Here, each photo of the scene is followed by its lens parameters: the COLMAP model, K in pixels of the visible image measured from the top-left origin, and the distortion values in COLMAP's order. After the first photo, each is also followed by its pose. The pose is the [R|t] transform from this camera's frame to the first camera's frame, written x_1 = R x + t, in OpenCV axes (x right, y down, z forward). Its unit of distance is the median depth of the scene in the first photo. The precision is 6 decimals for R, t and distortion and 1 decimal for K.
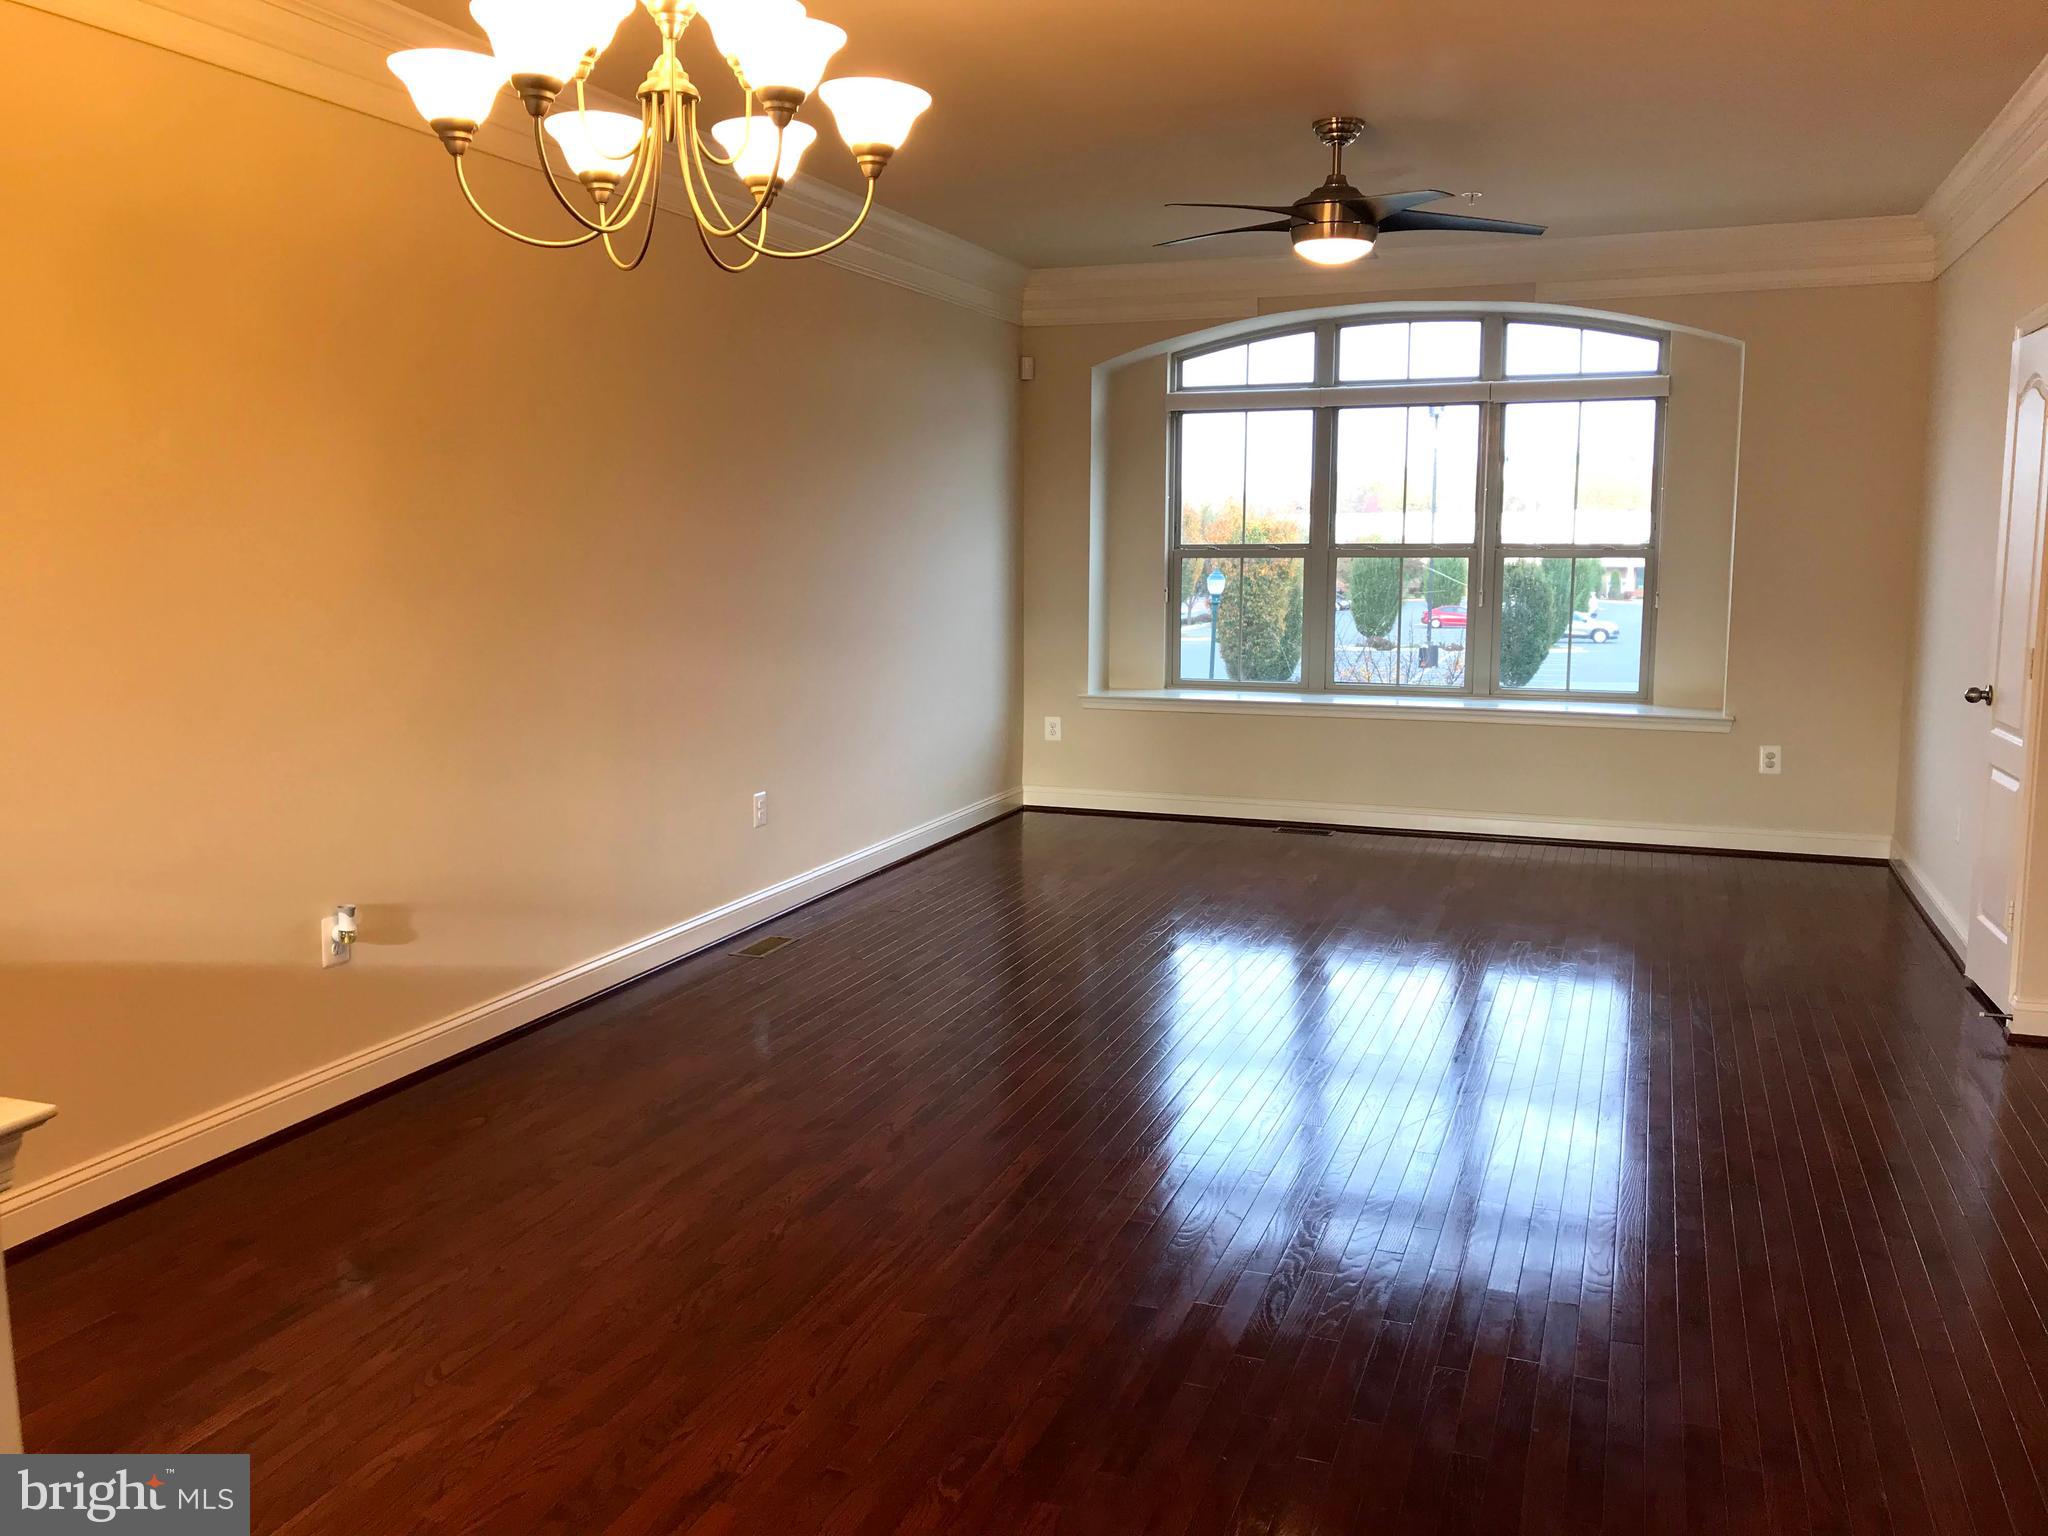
lens RADIAL K [[1669.8, 0, 1020.6], [0, 1669.8, 757.8], [0, 0, 1]] dist [0.033412, -0.024640]
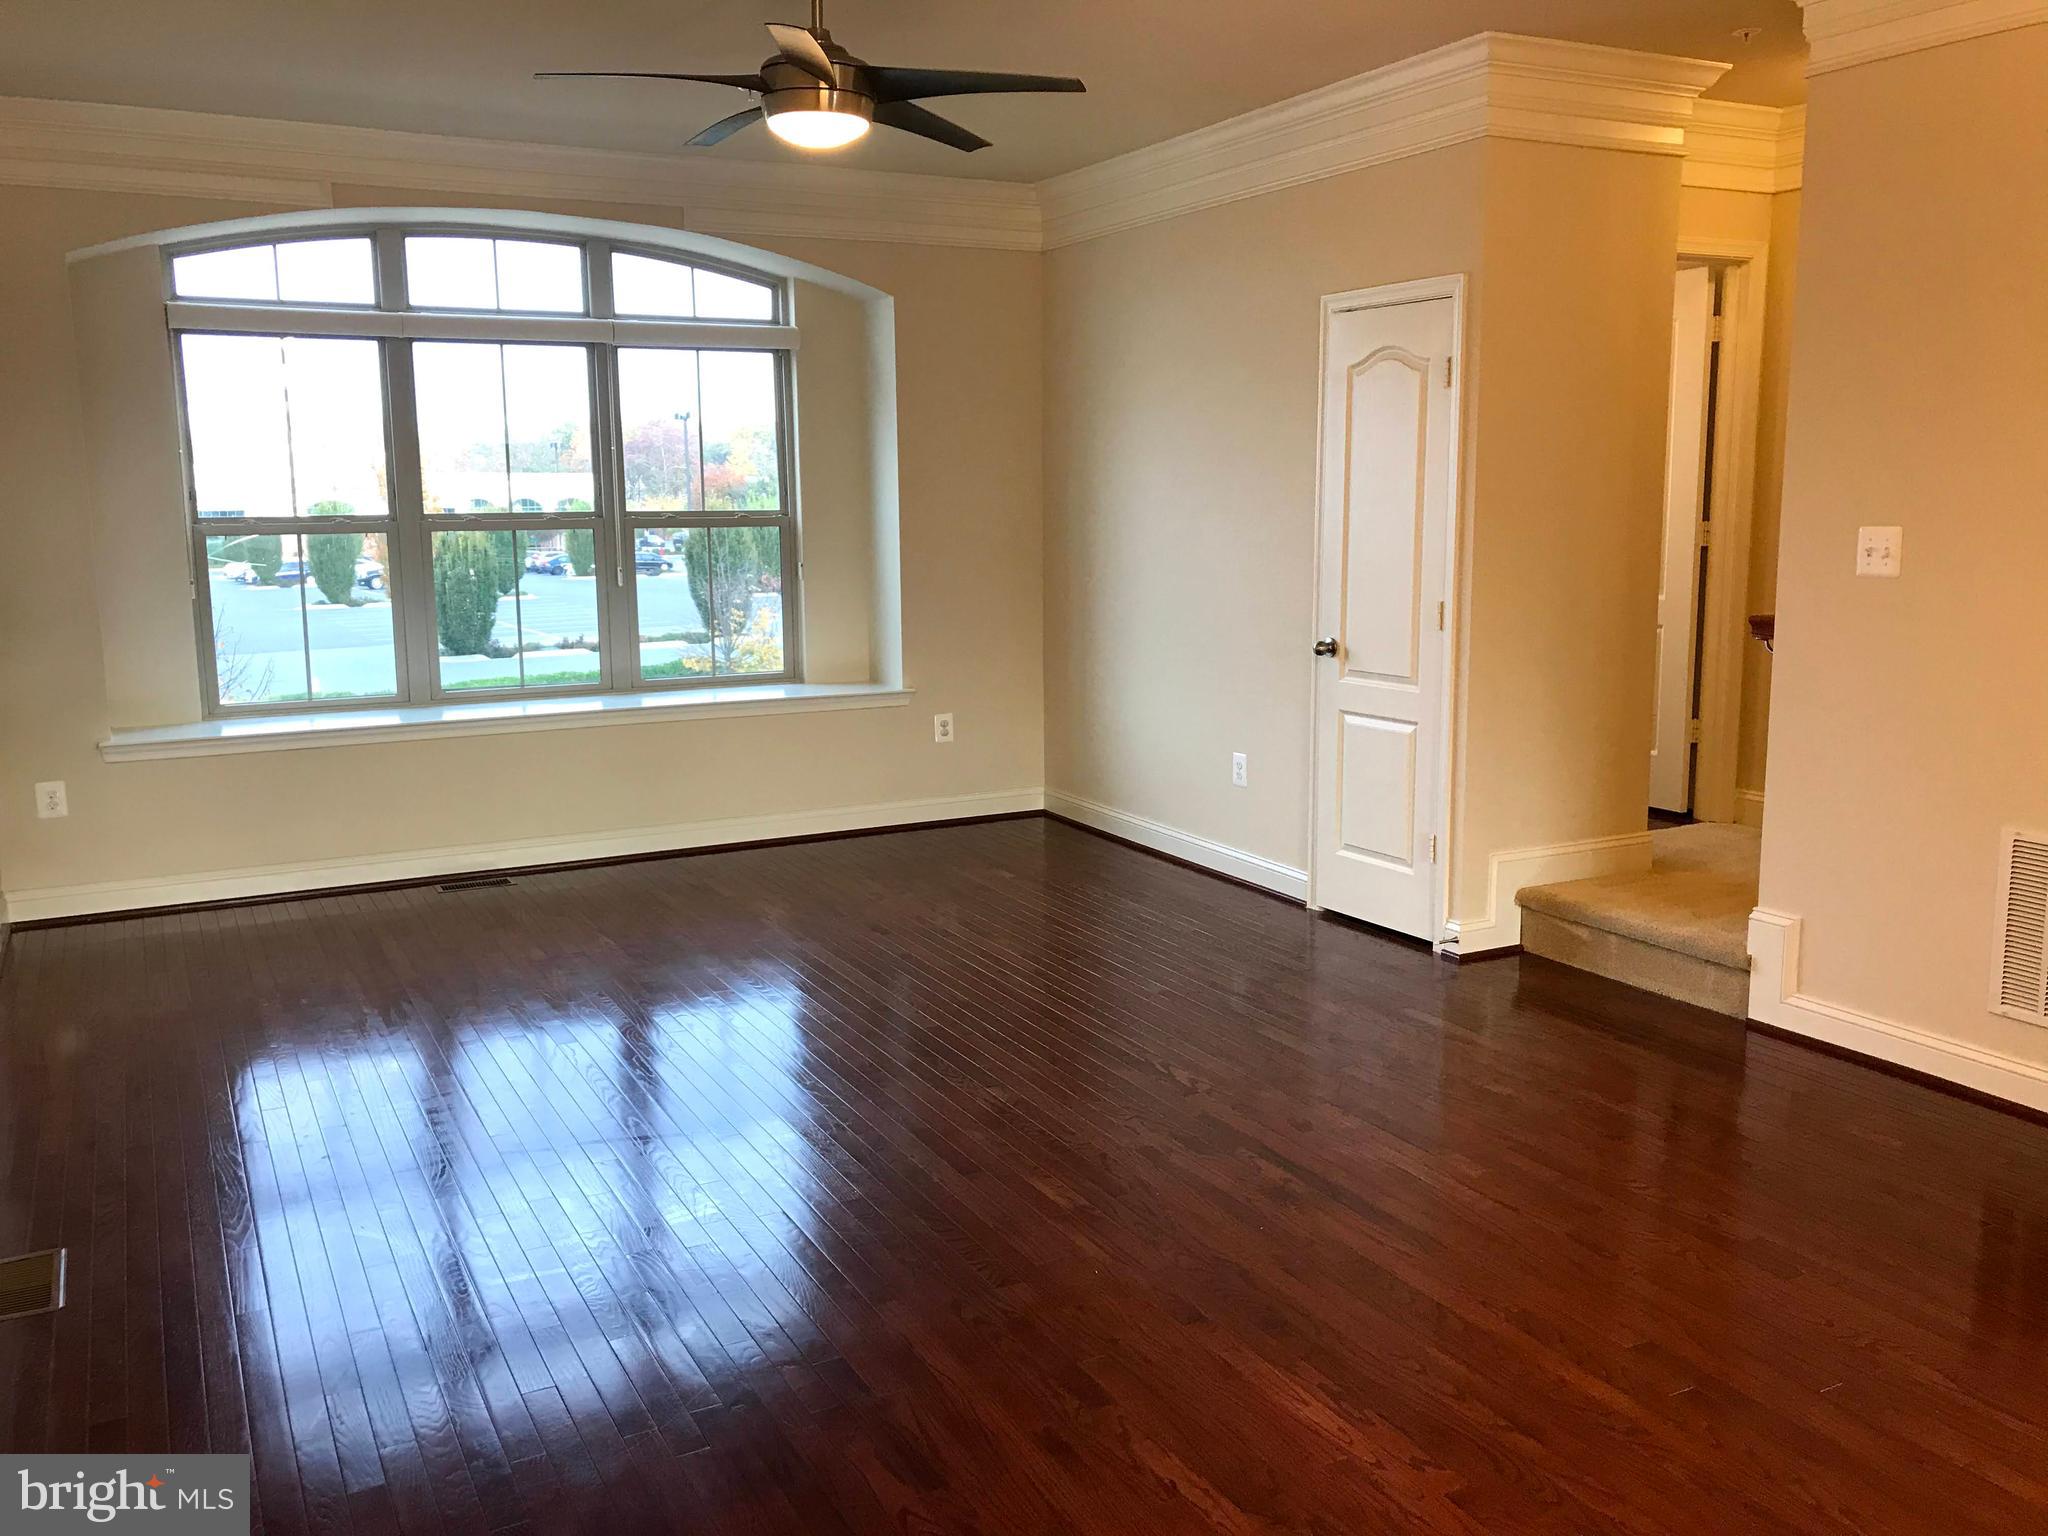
lens RADIAL K [[1669.8, 0, 1007.6], [0, 1669.8, 713.4], [0, 0, 1]] dist [0.033412, -0.024640]
pose [[0.663343, -0.106857, 0.740647, -0.227798], [0.110189, 0.992911, 0.044564, -0.042807], [-0.740158, 0.052050, 0.670415, 0.292511]]
